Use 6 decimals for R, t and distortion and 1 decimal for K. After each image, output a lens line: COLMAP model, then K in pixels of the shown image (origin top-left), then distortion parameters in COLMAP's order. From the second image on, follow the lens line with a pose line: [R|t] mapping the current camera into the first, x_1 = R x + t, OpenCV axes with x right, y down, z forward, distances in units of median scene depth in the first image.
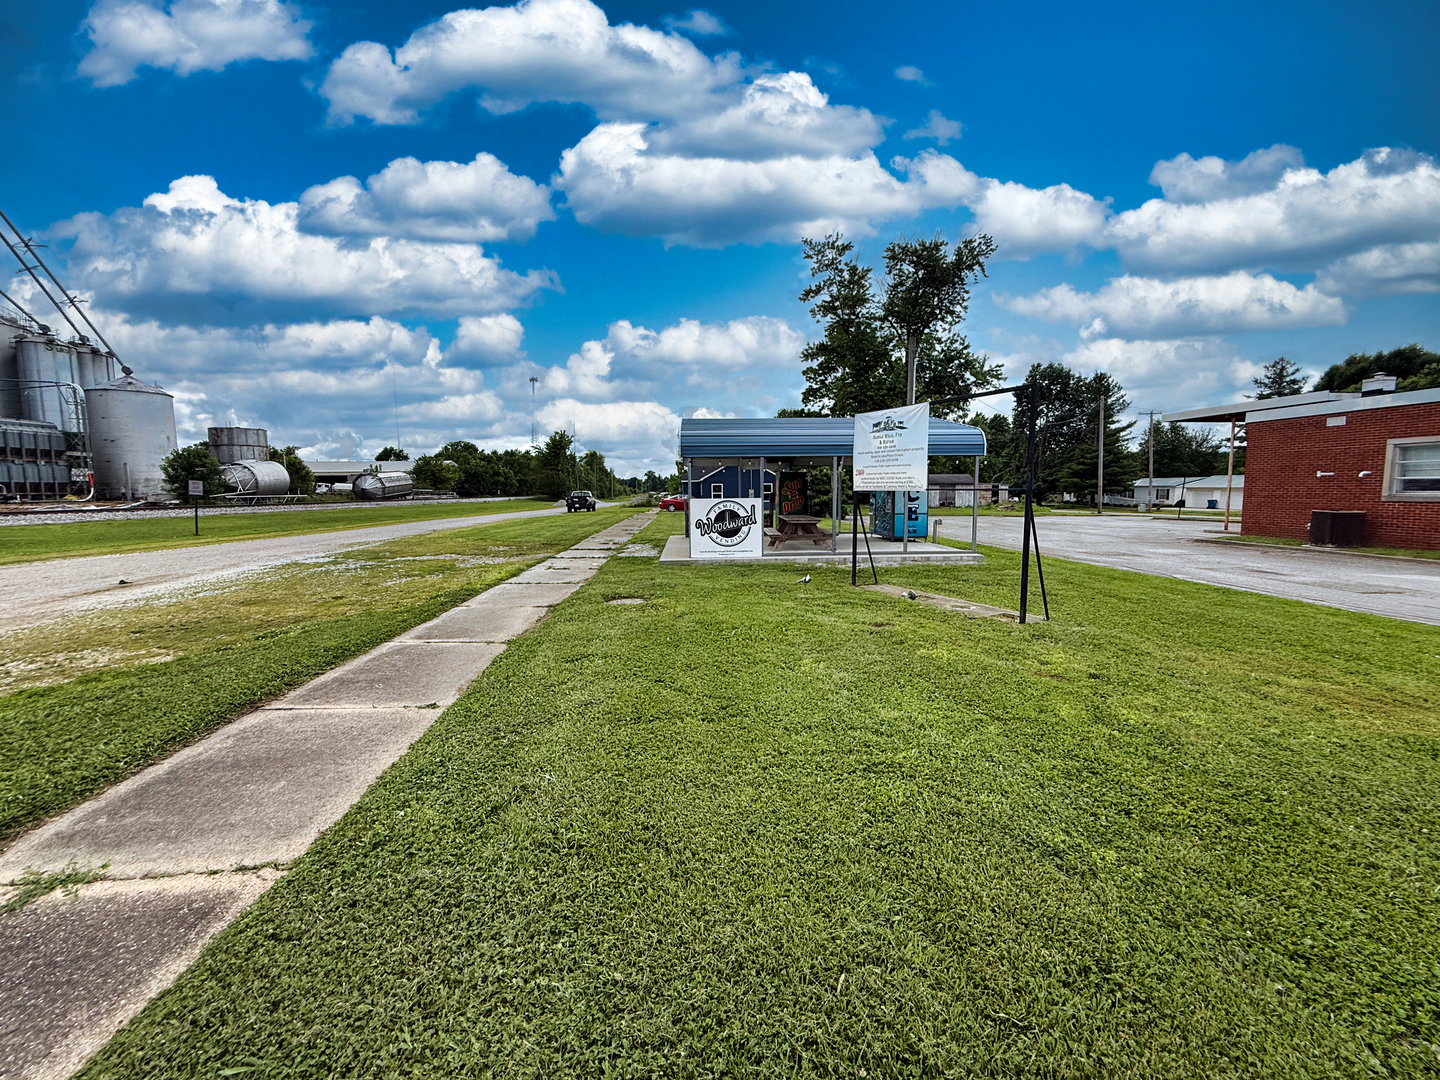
lens RADIAL K [[575.5, 0, 720.2], [0, 575.5, 540.4], [0, 0, 1]] dist [-0.001216, 0.000771]
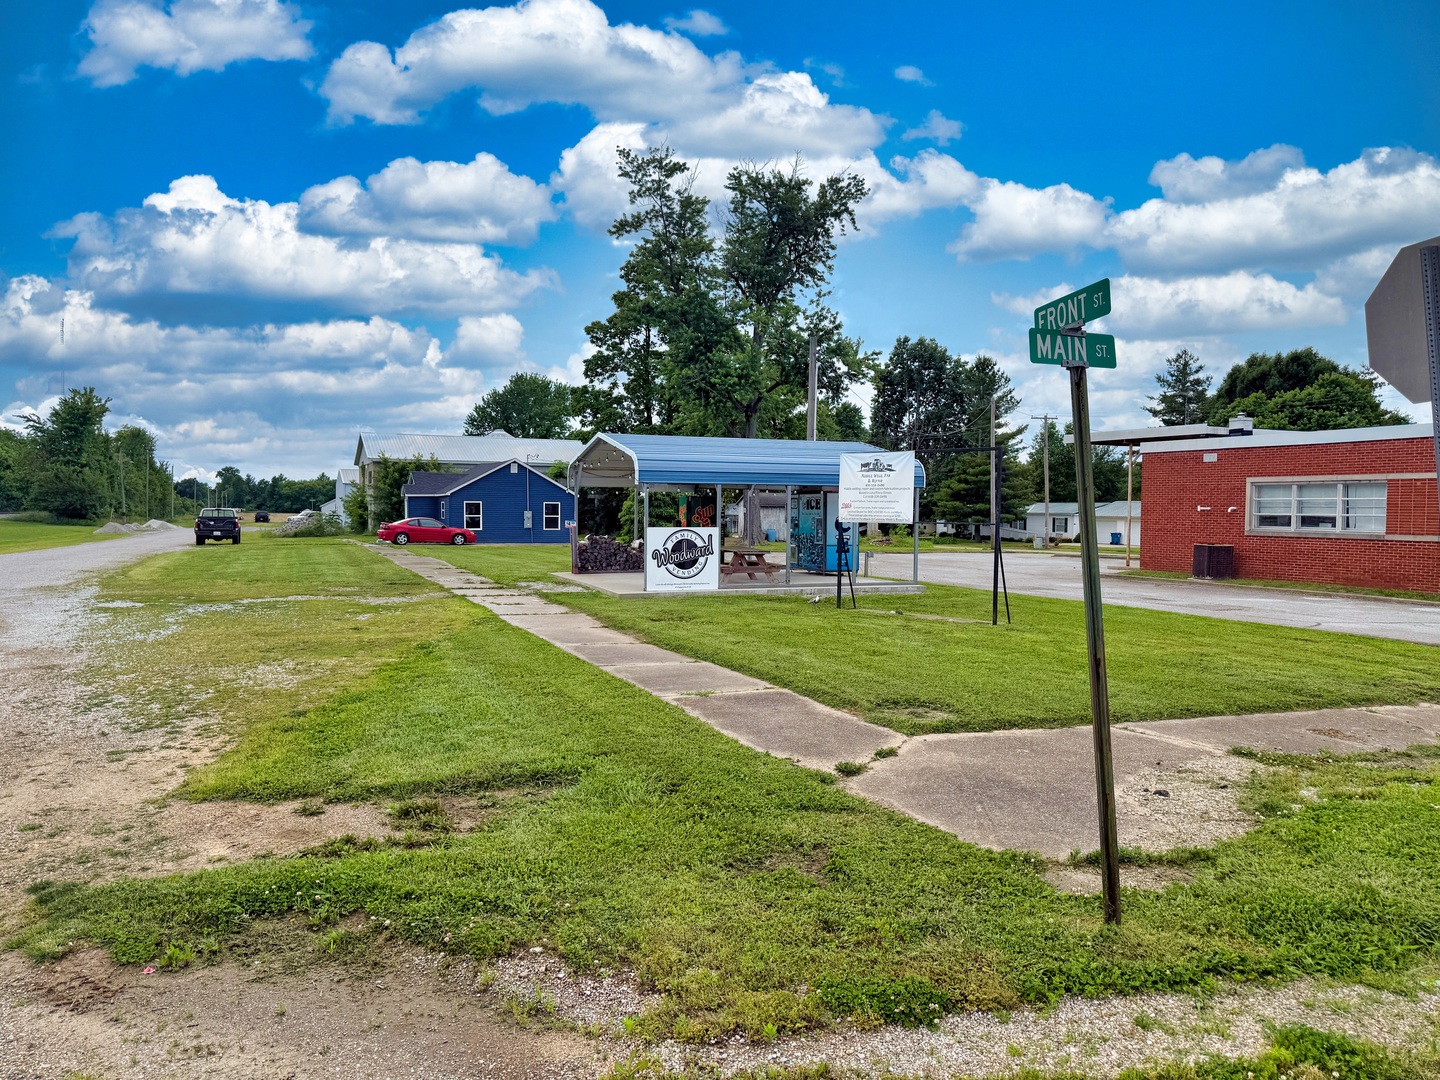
lens RADIAL K [[1009.0, 0, 726.7], [0, 1009.0, 554.9], [0, 0, 1]] dist [0.096798, -0.130036]
pose [[0.942024, 0.001180, 0.335544, -0.097348], [0.013325, 0.999073, -0.040922, 0.008174], [-0.335281, 0.043021, 0.941135, -0.115980]]
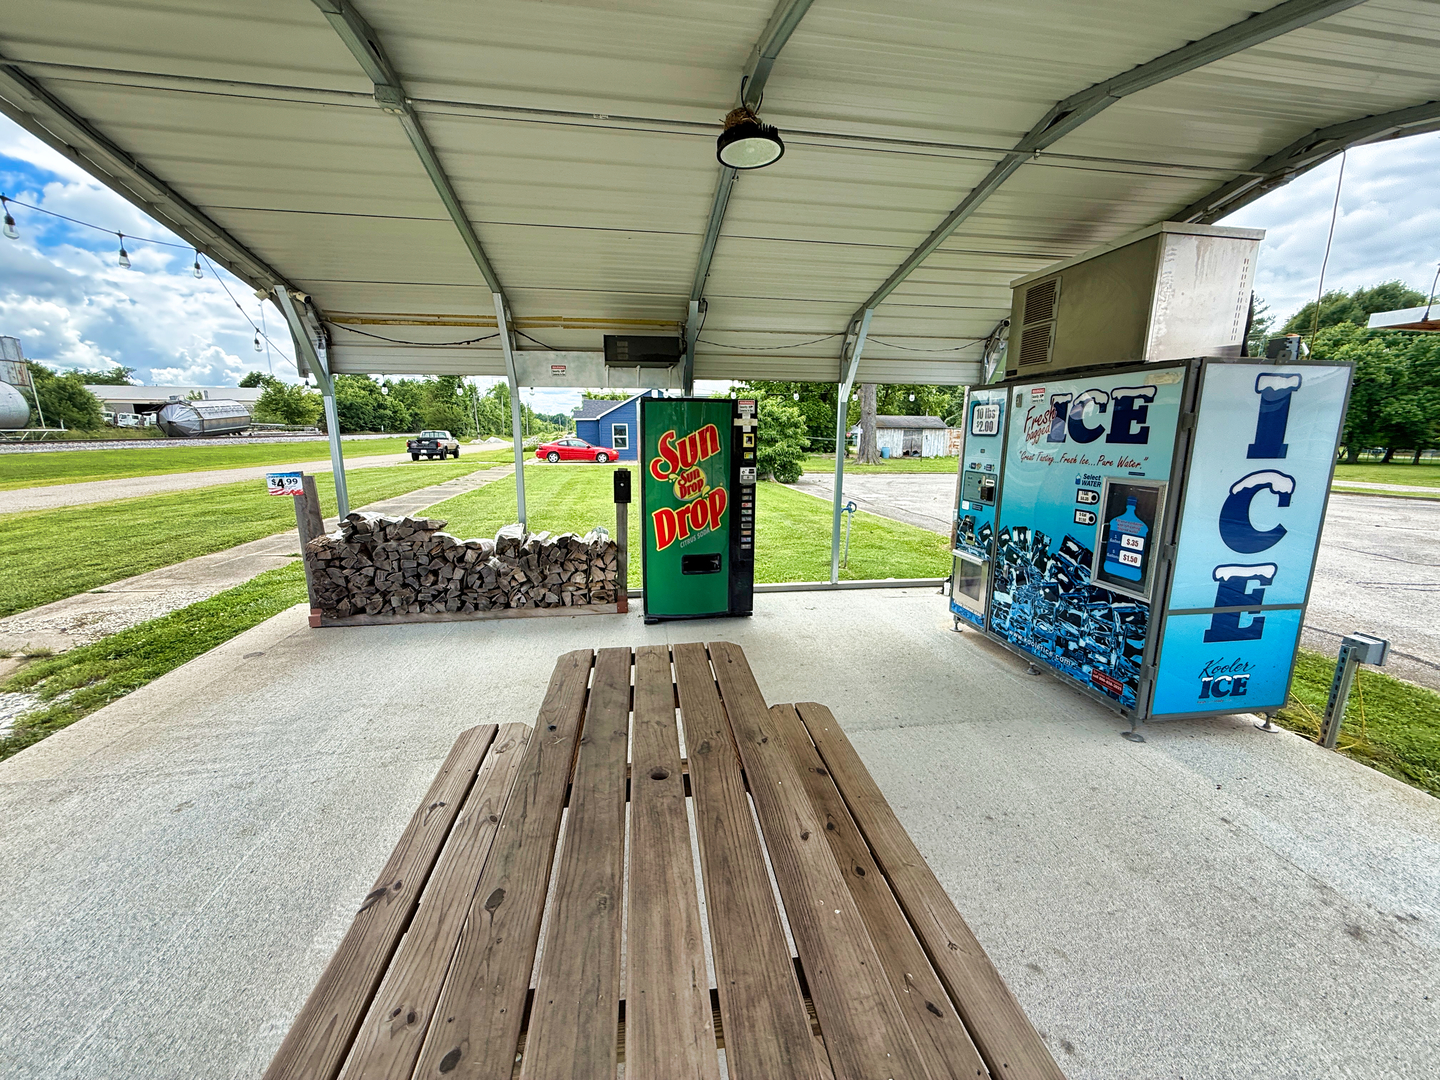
lens RADIAL K [[575.5, 0, 721.1], [0, 575.5, 541.1], [0, 0, 1]] dist [-0.001216, 0.000771]
pose [[0.993404, -0.007244, 0.114434, 0.031229], [-0.004822, 0.994480, 0.104819, -0.022812], [-0.114562, -0.104679, 0.987886, 0.205782]]
